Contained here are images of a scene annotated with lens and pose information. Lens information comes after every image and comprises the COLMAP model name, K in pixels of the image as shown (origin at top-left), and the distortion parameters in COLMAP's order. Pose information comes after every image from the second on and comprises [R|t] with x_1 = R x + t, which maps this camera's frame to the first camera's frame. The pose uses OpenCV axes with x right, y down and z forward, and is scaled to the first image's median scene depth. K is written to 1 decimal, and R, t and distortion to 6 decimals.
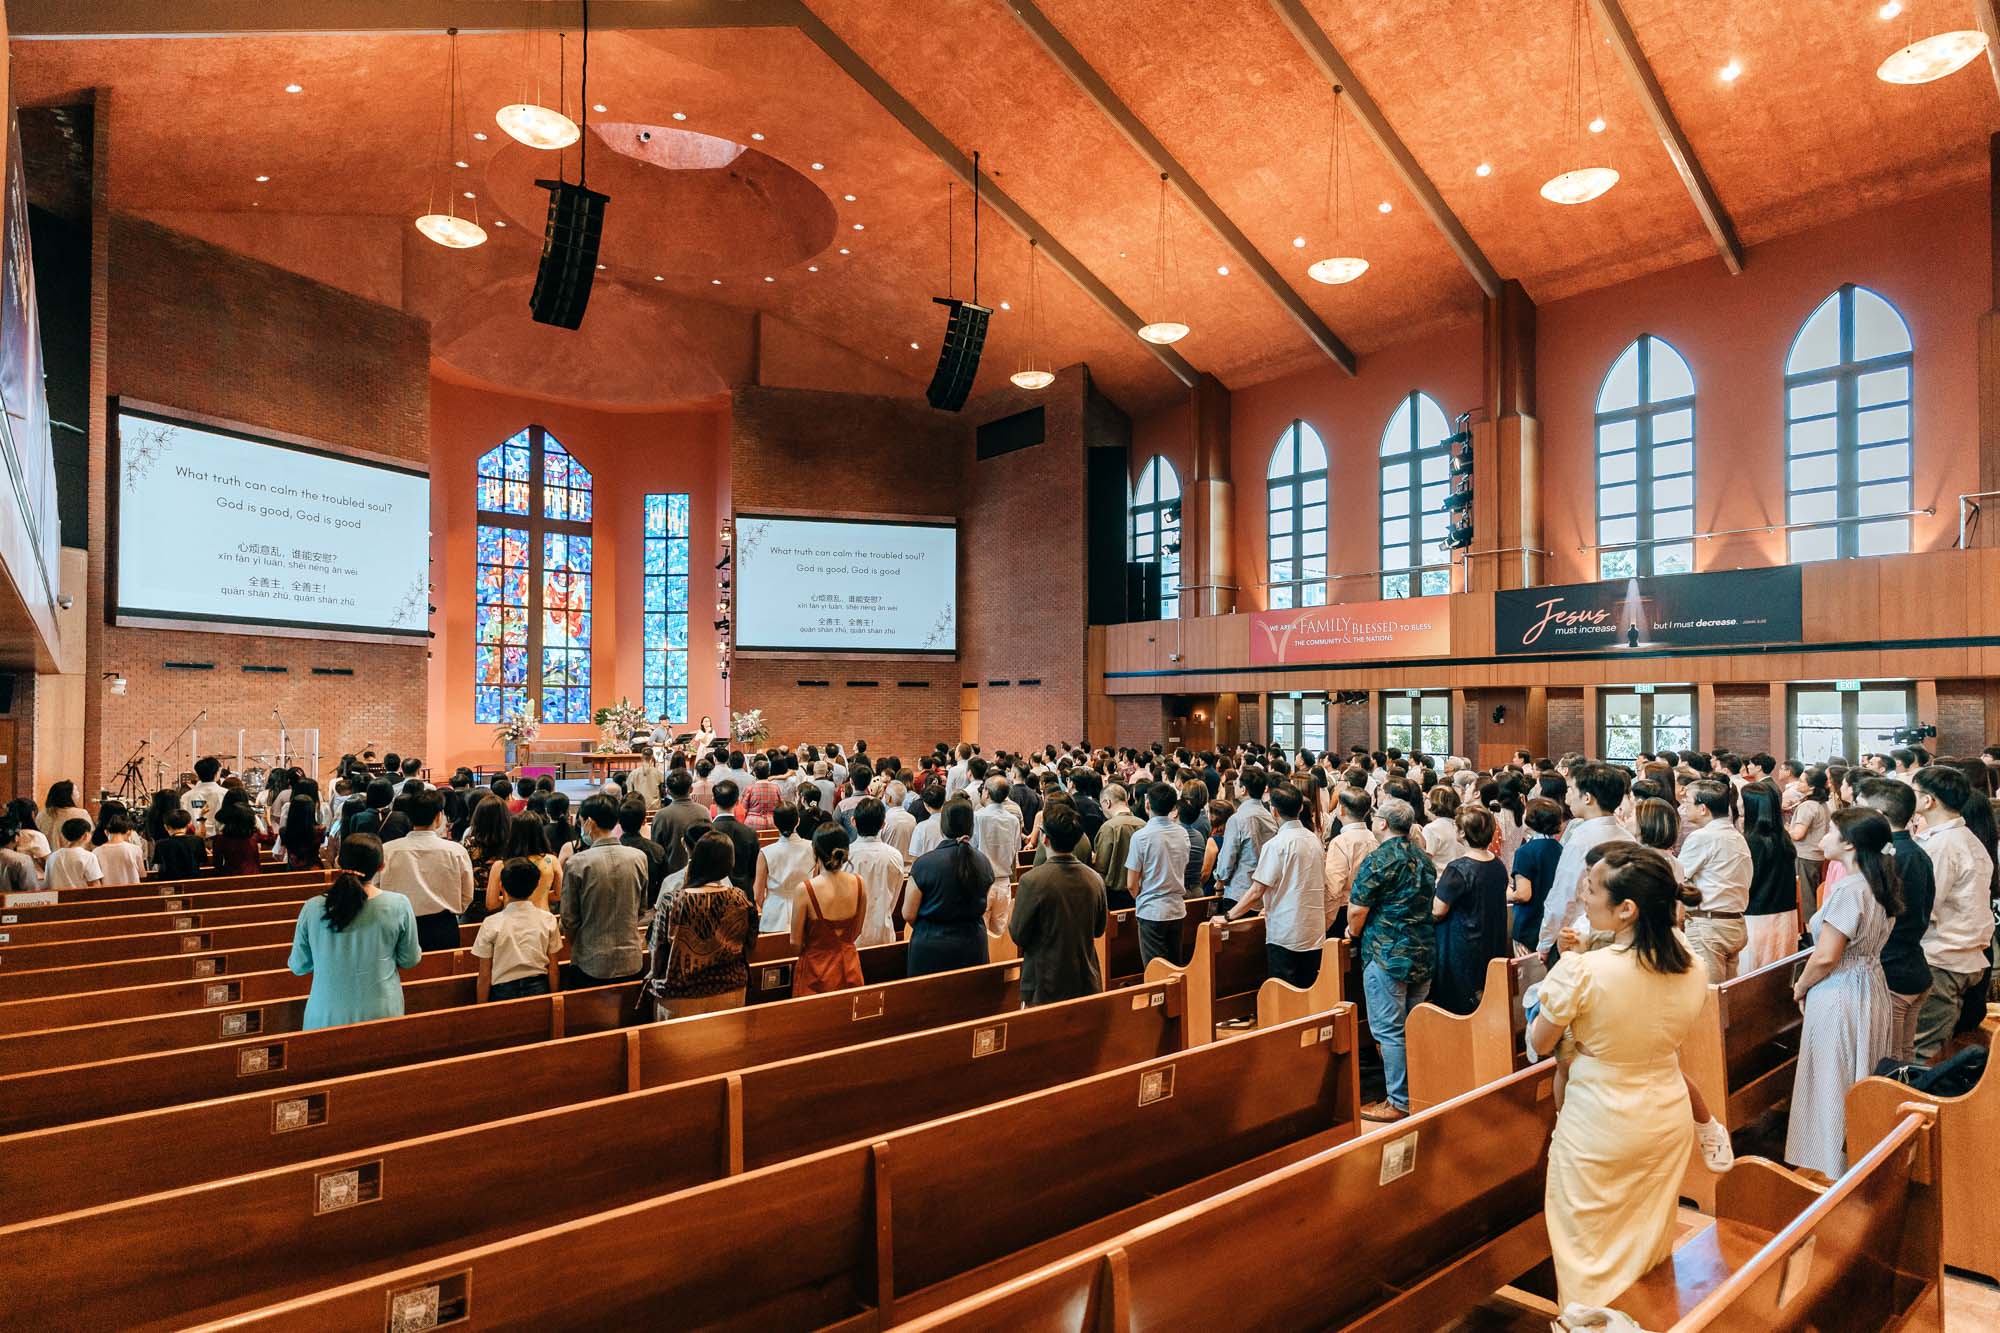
lens RADIAL K [[1086.3, 0, 951.5], [0, 1086.3, 698.8], [0, 0, 1]] dist [0.000511, 0.000147]
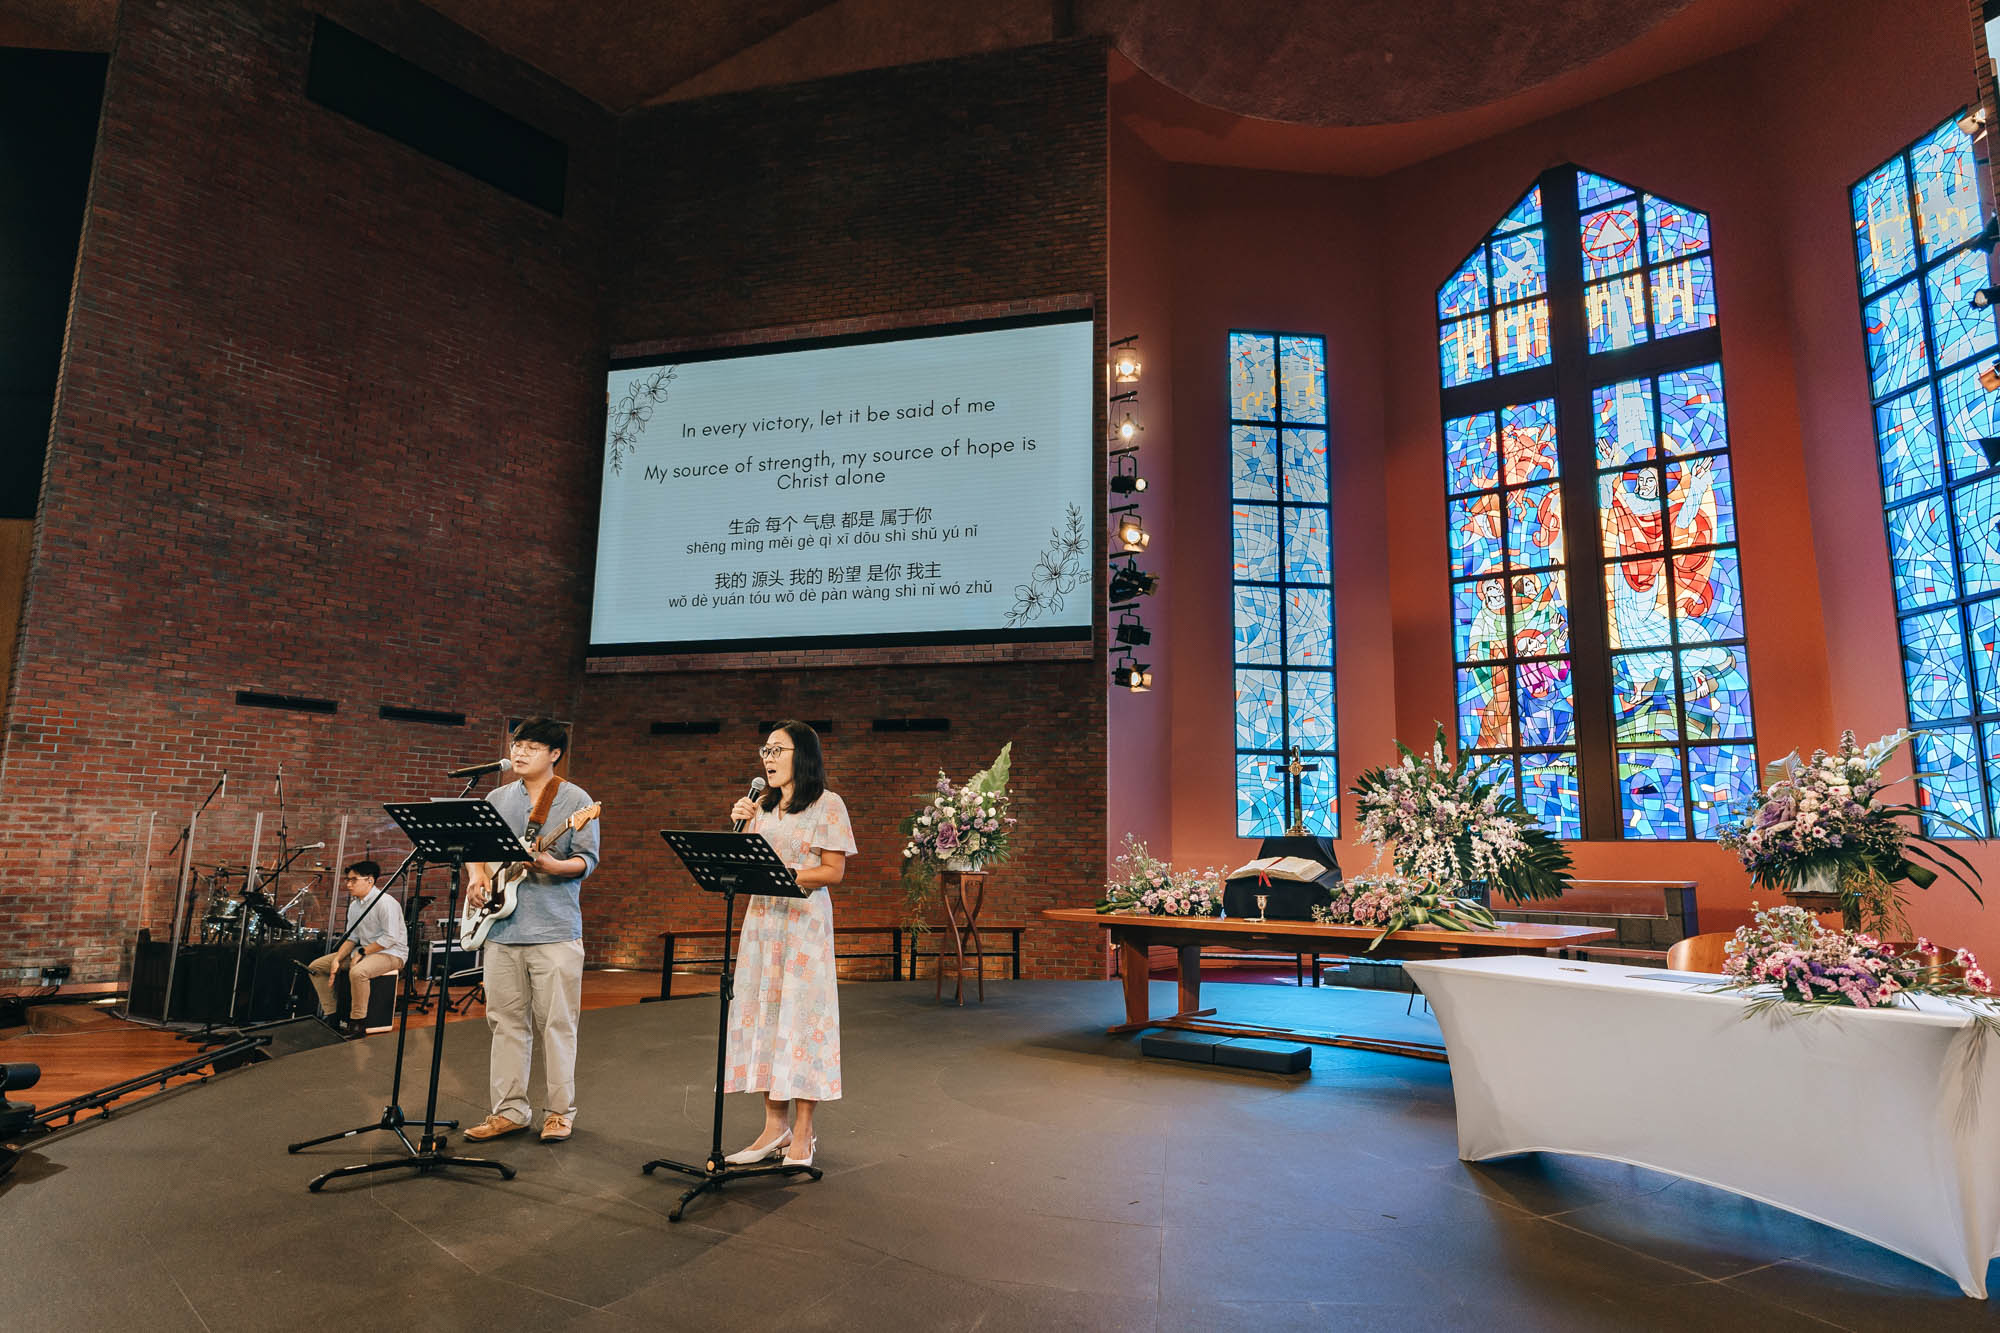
lens RADIAL K [[1149.0, 0, 1014.9], [0, 1149.0, 666.8], [0, 0, 1]] dist [0.001519, 0.002669]
pose [[0.256037, -0.154586, -0.954227, -0.017989], [0.004100, 0.987295, -0.158843, 0.026585], [0.966658, 0.036757, 0.253418, 0.681118]]
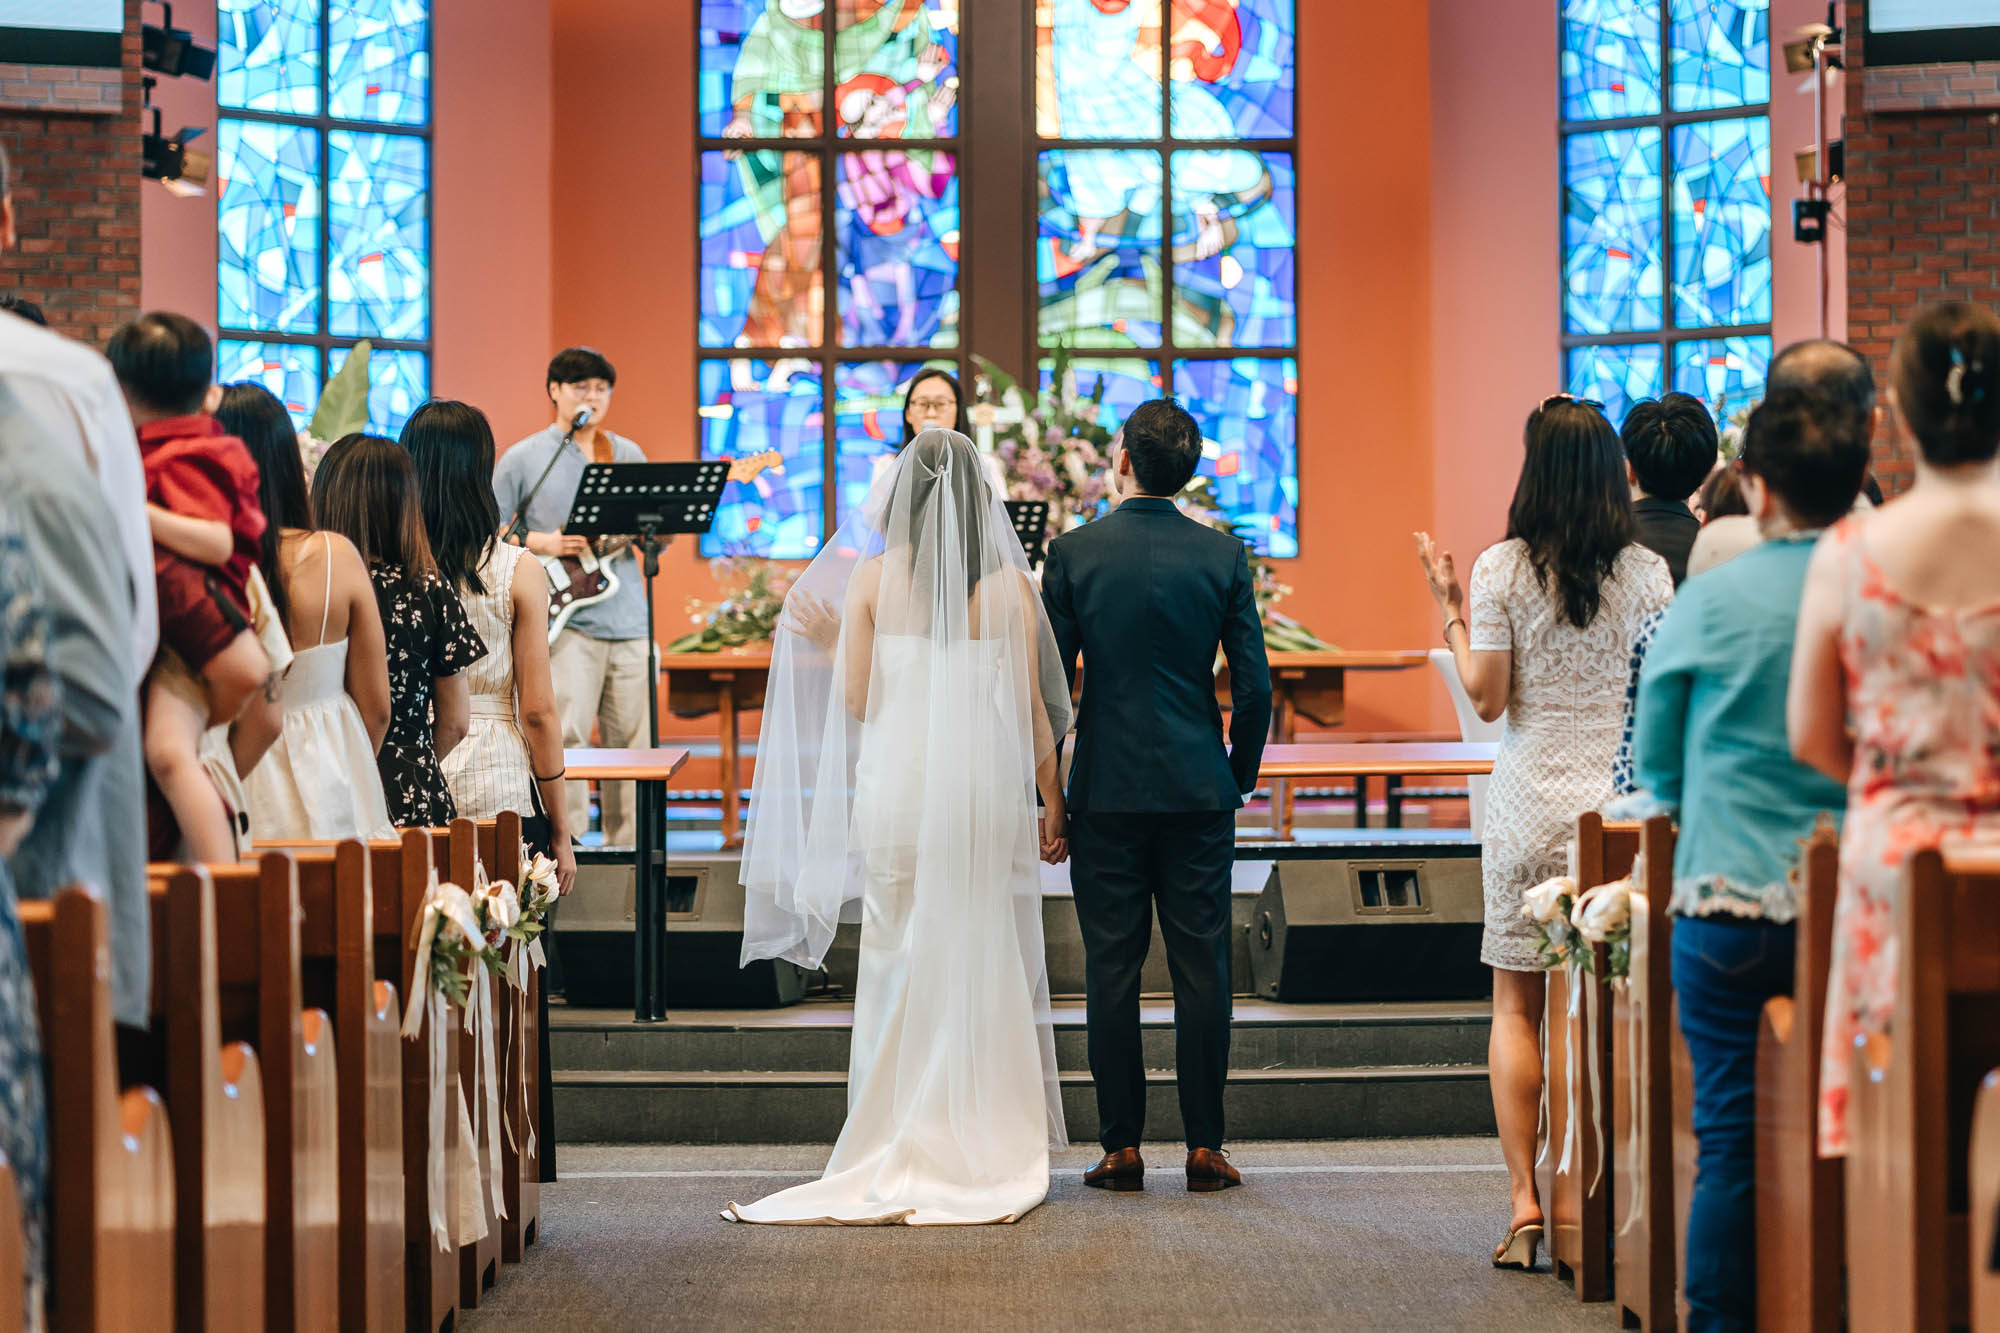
lens RADIAL K [[5263.7, 0, 1130.7], [0, 5263.7, 667.5], [0, 0, 1]] dist [-0.051276, 0.589904]
pose [[0.812877, -0.010507, -0.582340, 0.160889], [0.015946, 0.999864, 0.004219, 0.038656], [0.582217, -0.012715, 0.812934, 0.282882]]
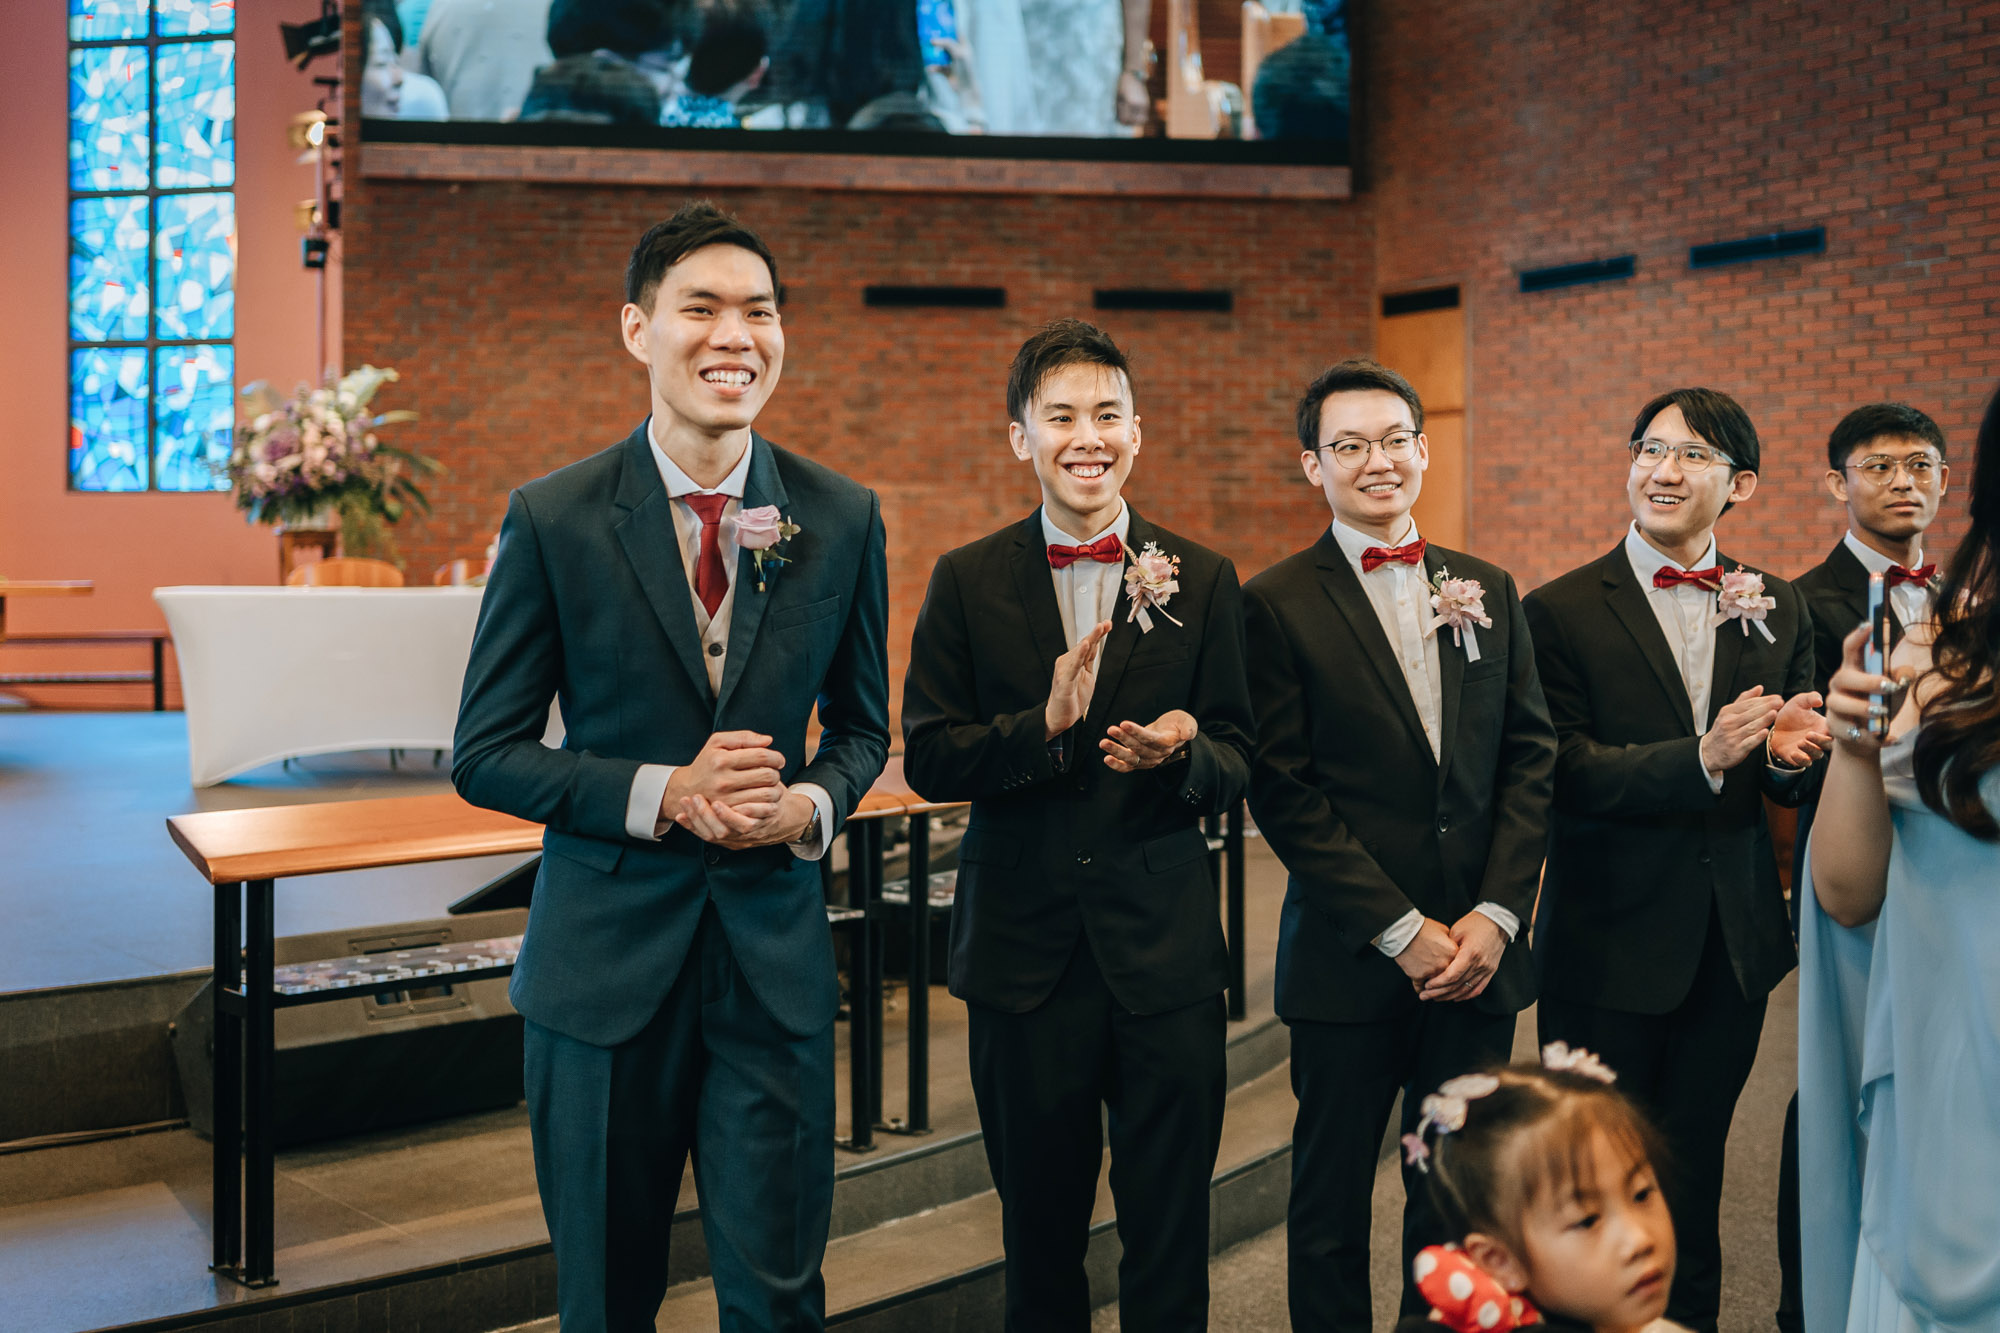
lens RADIAL K [[2306.4, 0, 955.6], [0, 2306.4, 549.1], [0, 0, 1]] dist [0.002538, 0.004203]
pose [[0.995154, -0.001980, -0.098313, -0.030584], [0.002968, 0.999947, 0.009904, 0.032894], [0.098288, -0.010148, 0.995106, 0.517664]]
